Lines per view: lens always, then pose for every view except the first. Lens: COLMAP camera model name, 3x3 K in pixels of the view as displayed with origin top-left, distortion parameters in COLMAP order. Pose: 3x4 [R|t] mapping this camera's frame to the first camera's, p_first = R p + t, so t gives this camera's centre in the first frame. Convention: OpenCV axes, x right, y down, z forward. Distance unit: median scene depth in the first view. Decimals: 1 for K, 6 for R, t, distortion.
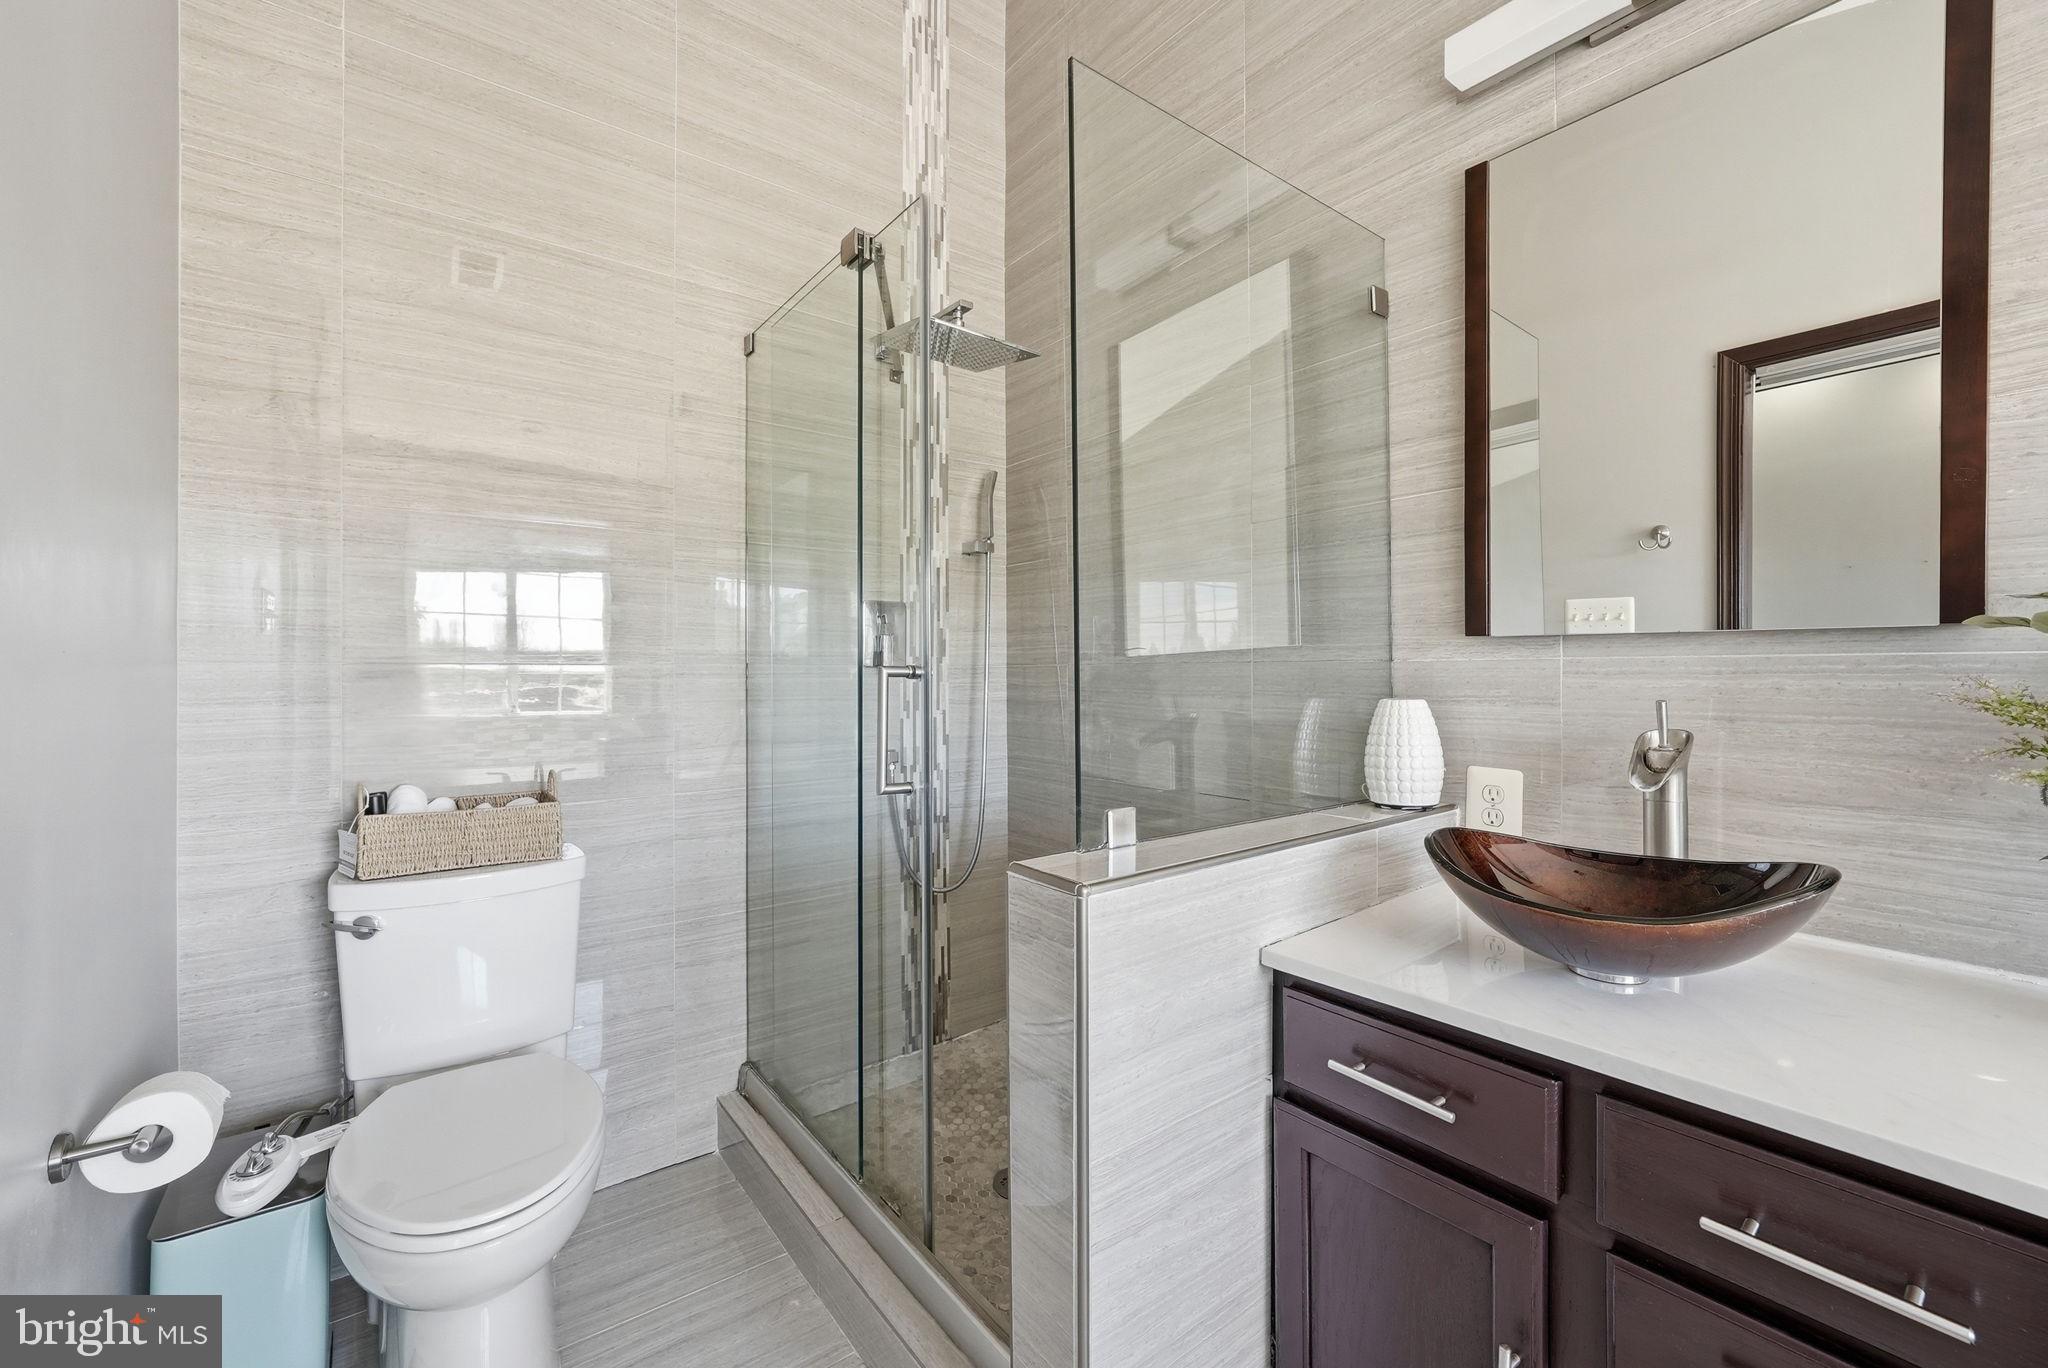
lens RADIAL K [[834.9, 0, 1023.8], [0, 834.9, 674.1], [0, 0, 1]] dist [-0.002335, -0.000158]
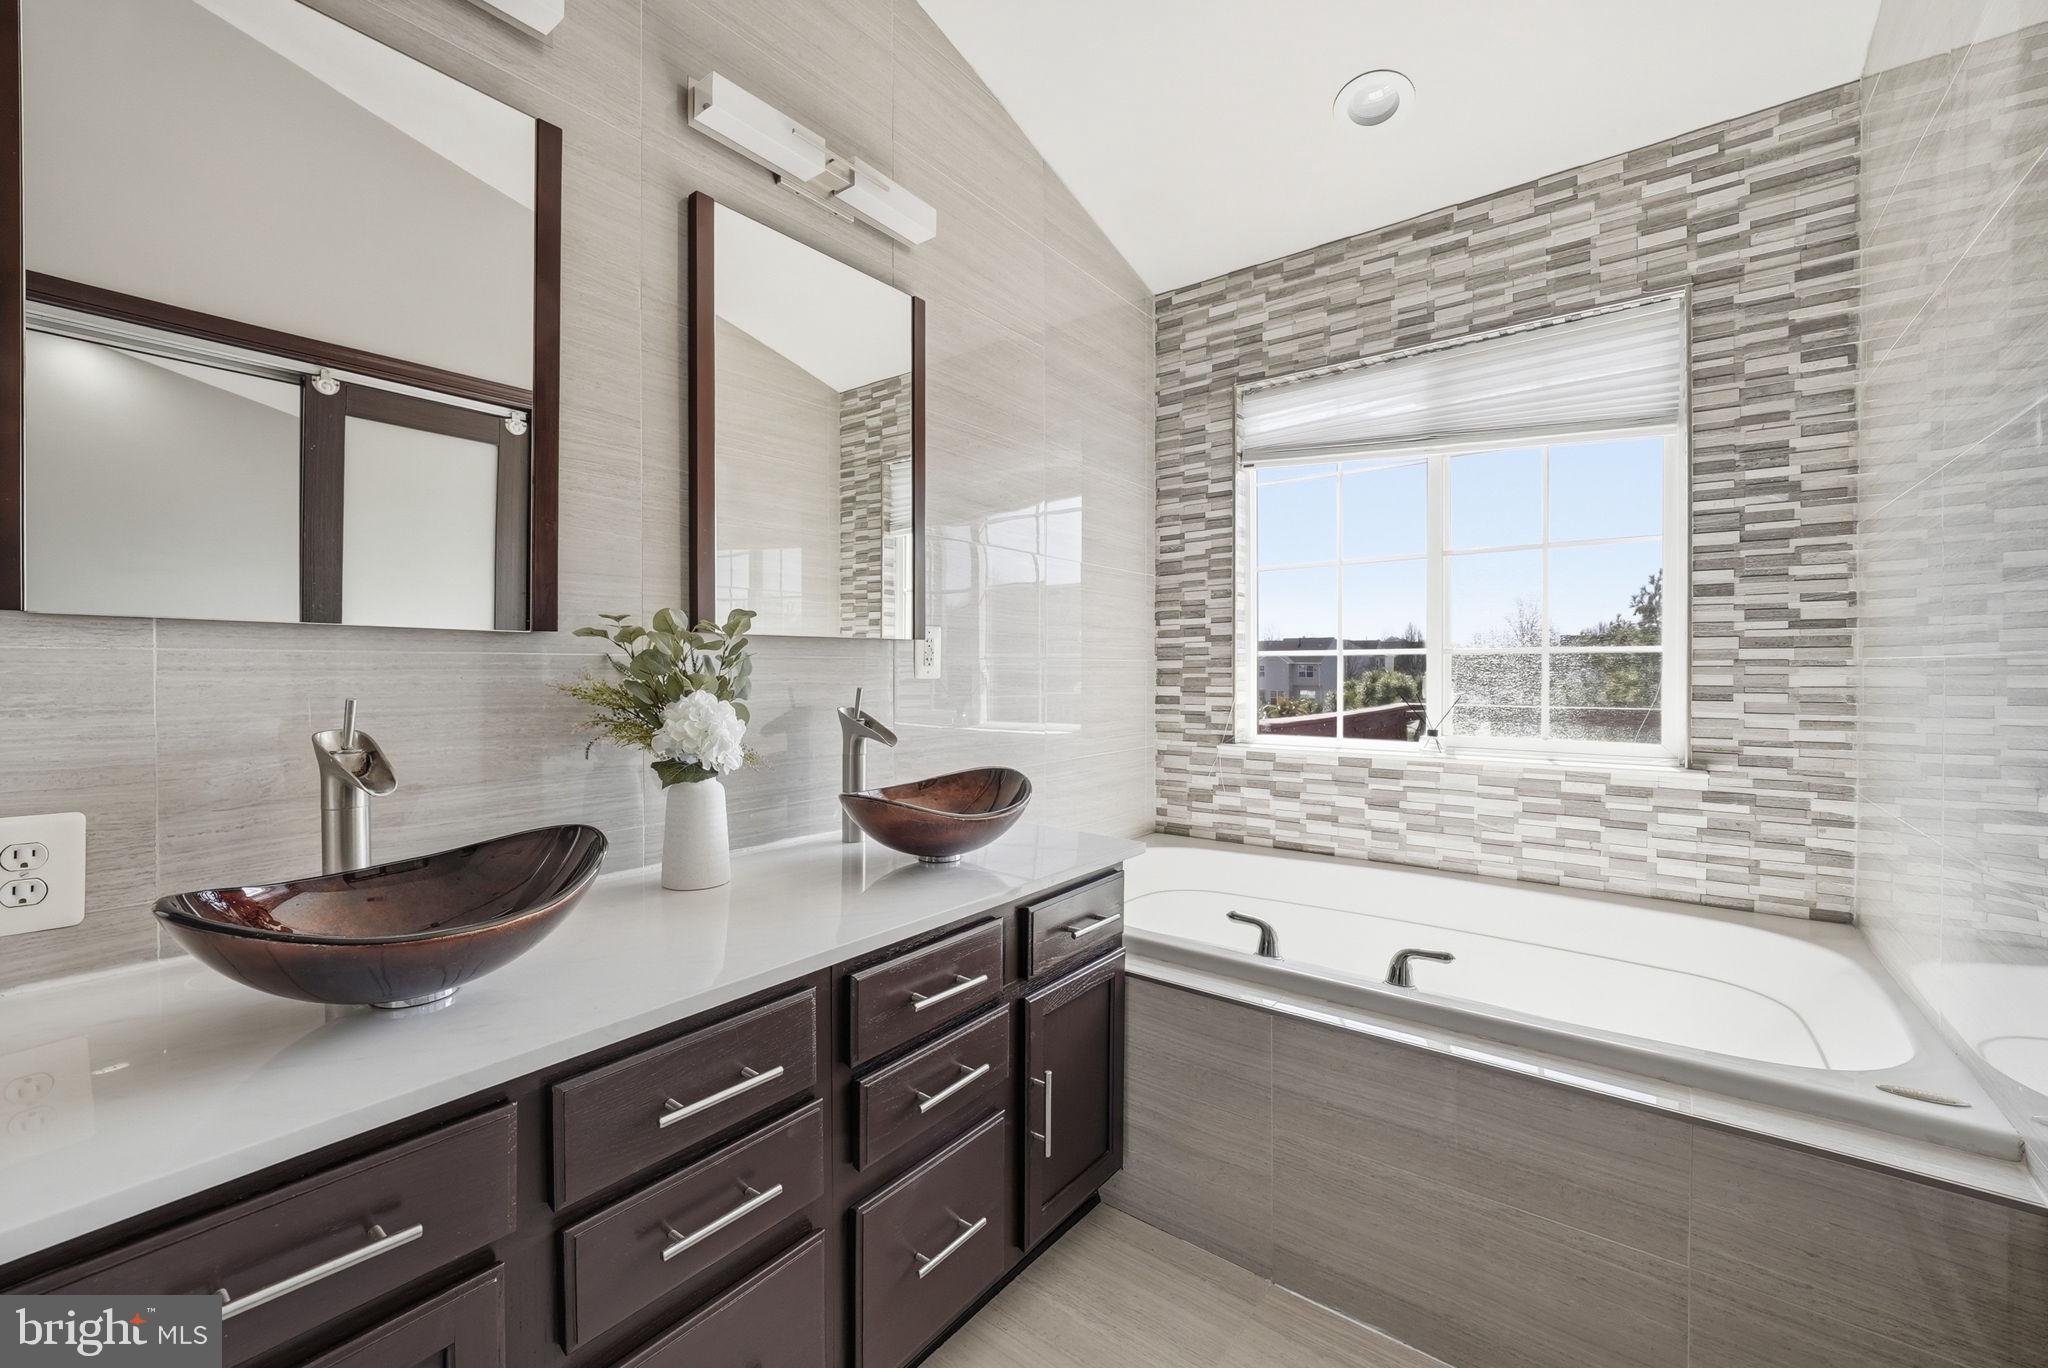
lens RADIAL K [[834.9, 0, 1023.7], [0, 834.9, 679.2], [0, 0, 1]] dist [-0.002335, -0.000158]
pose [[-0.245995, -0.007877, 0.969239, -0.321223], [0.005775, 0.999937, 0.009592, 0.006394], [-0.969254, 0.007957, -0.245934, 0.530386]]
